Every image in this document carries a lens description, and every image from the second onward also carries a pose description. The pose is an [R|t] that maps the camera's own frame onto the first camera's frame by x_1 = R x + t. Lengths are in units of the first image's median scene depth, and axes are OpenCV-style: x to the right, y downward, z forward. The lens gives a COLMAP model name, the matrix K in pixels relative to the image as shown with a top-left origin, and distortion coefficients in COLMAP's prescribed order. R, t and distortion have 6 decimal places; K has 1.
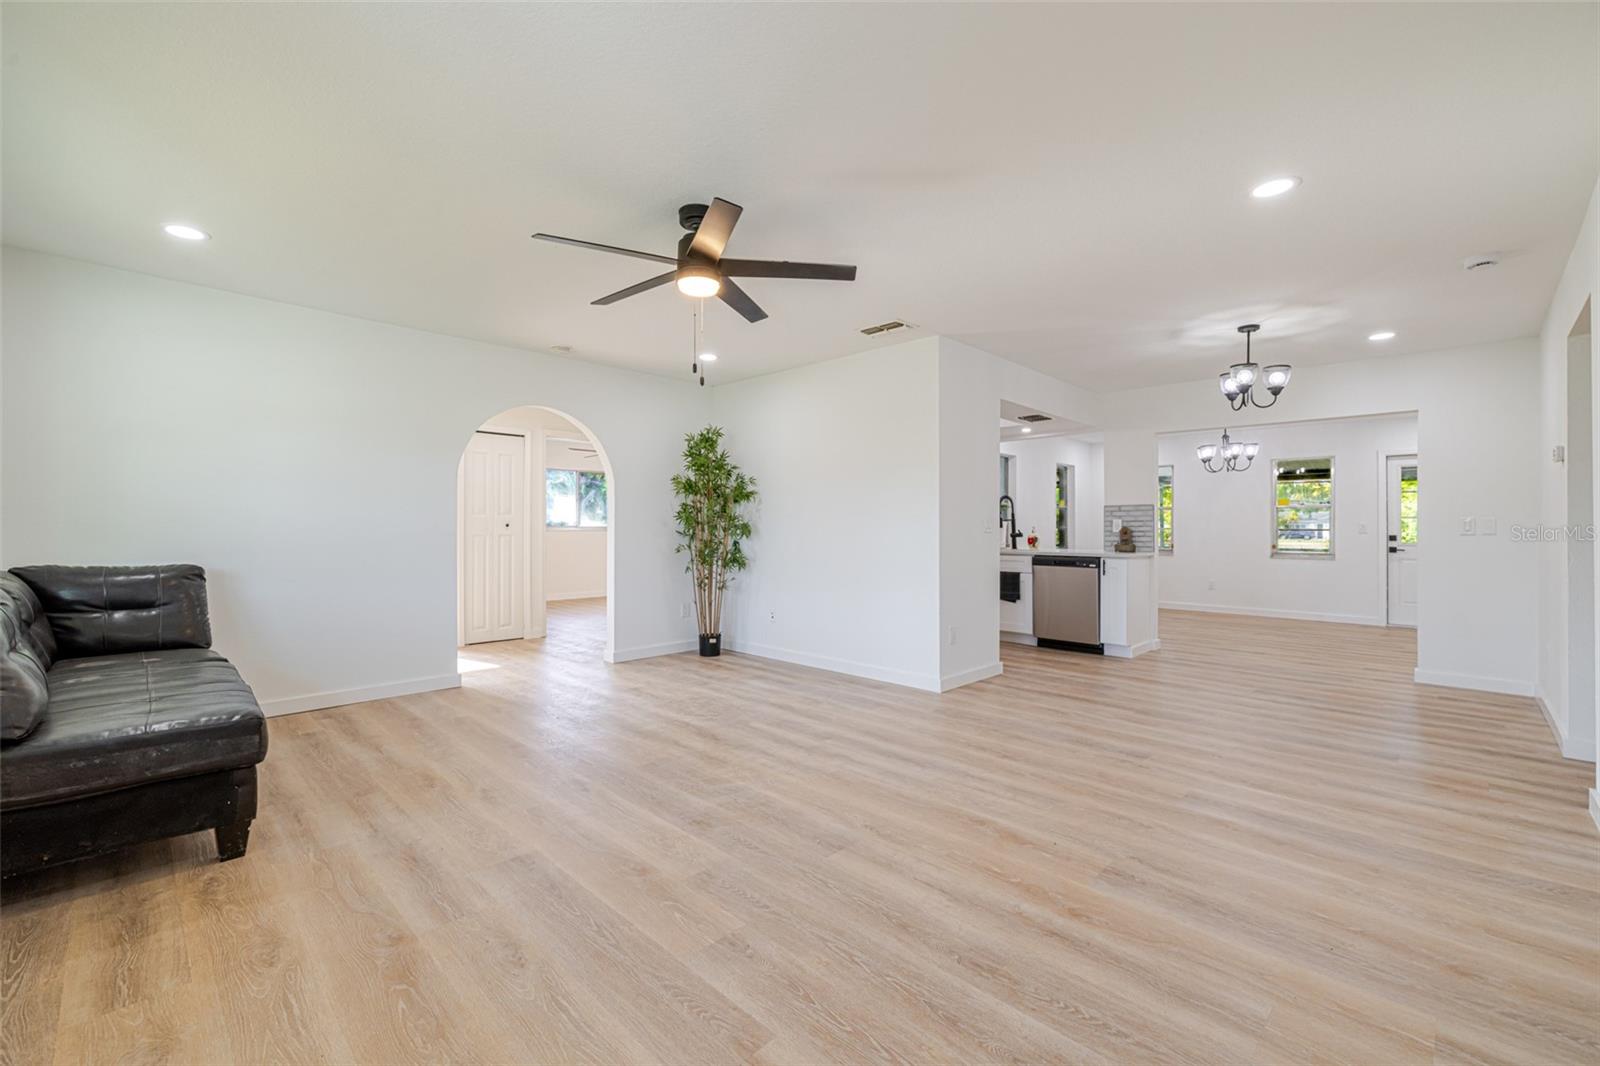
lens RADIAL K [[677.1, 0, 811.1], [0, 677.1, 509.5], [0, 0, 1]] dist [-0.001779, 0.000671]
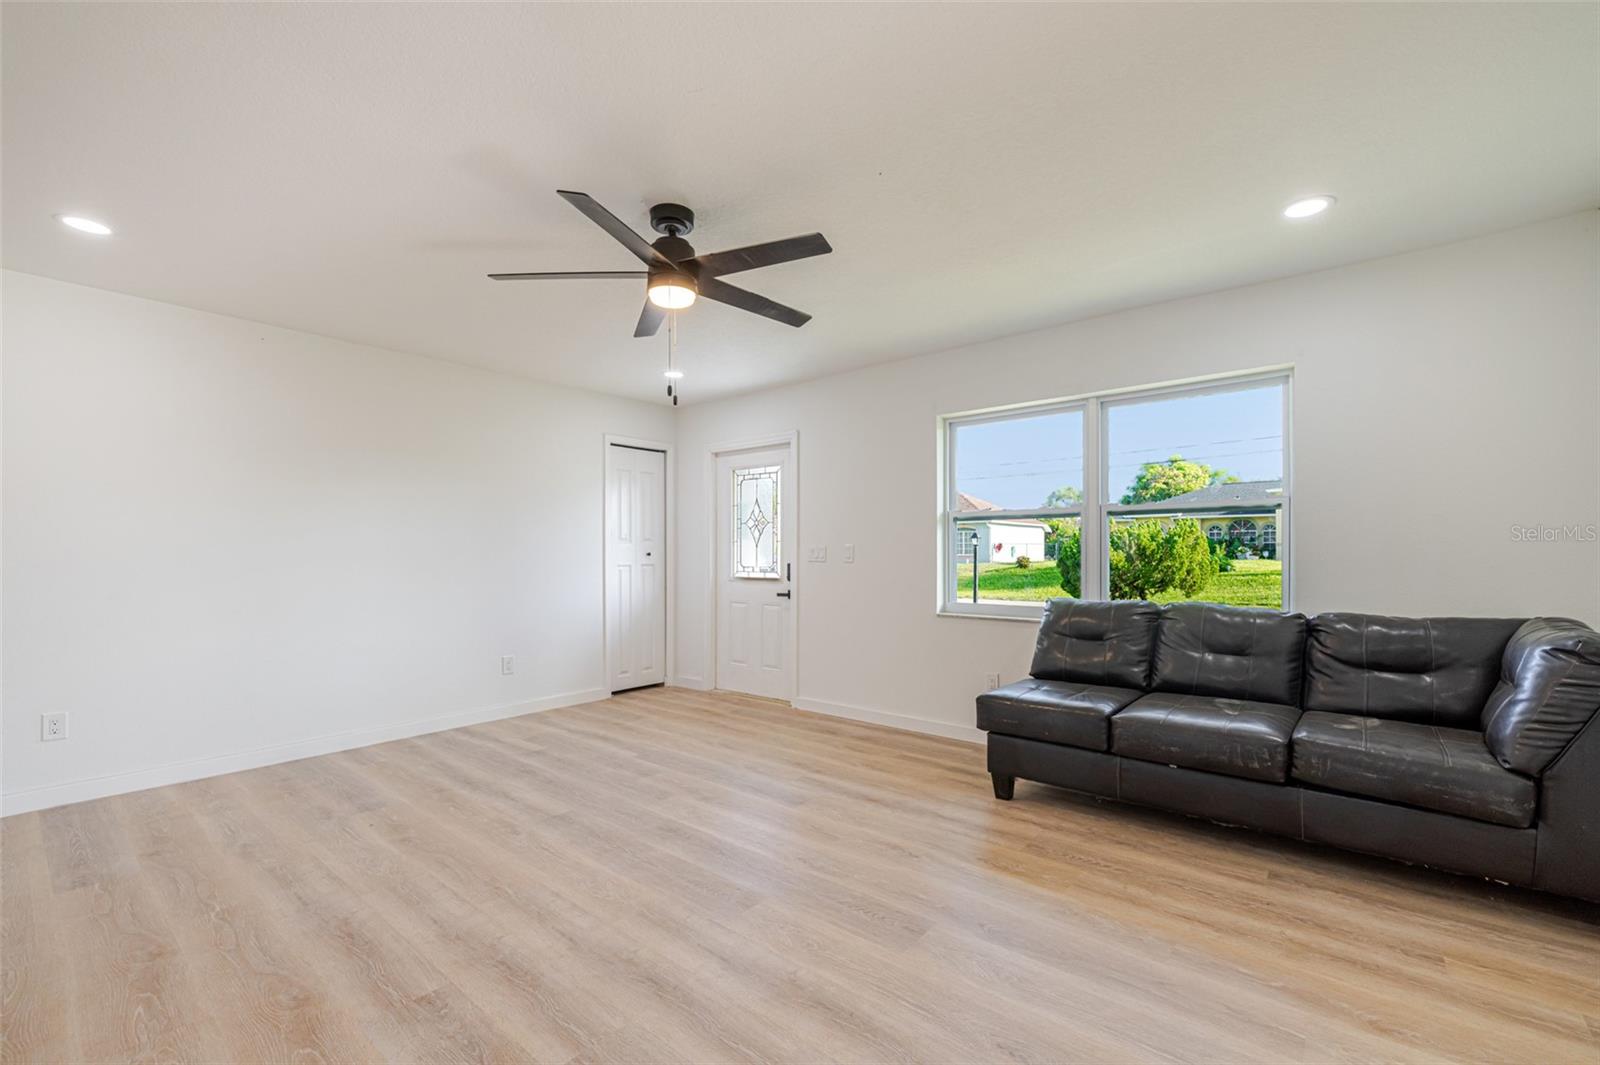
lens RADIAL K [[677.1, 0, 795.1], [0, 677.1, 554.4], [0, 0, 1]] dist [-0.001779, 0.000671]
pose [[-0.998023, -0.002673, -0.062800, -0.290689], [-0.000841, 0.999574, -0.029174, 0.041824], [0.062852, -0.029063, -0.997600, 2.076273]]
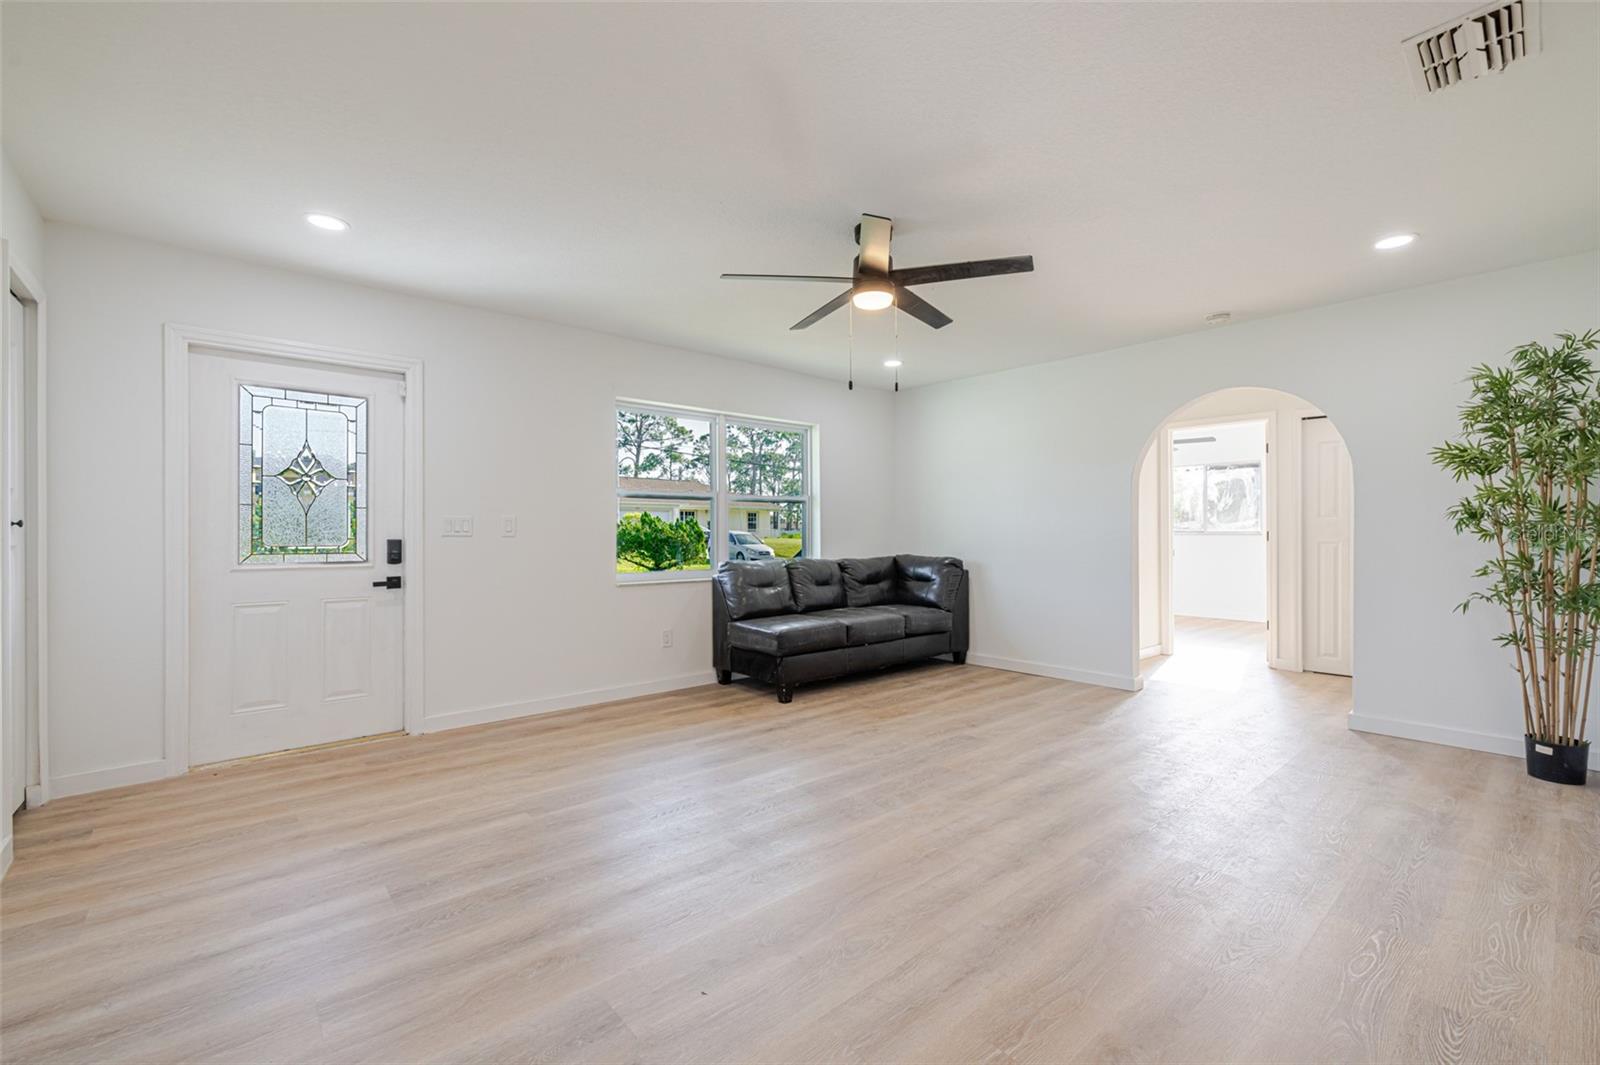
lens RADIAL K [[677.1, 0, 799.6], [0, 677.1, 530.6], [0, 0, 1]] dist [-0.001779, 0.000671]
pose [[-0.092634, -0.007381, -0.995673, 0.952263], [0.029514, 0.999513, -0.010155, 0.030949], [0.995263, -0.030327, -0.092371, 1.075877]]
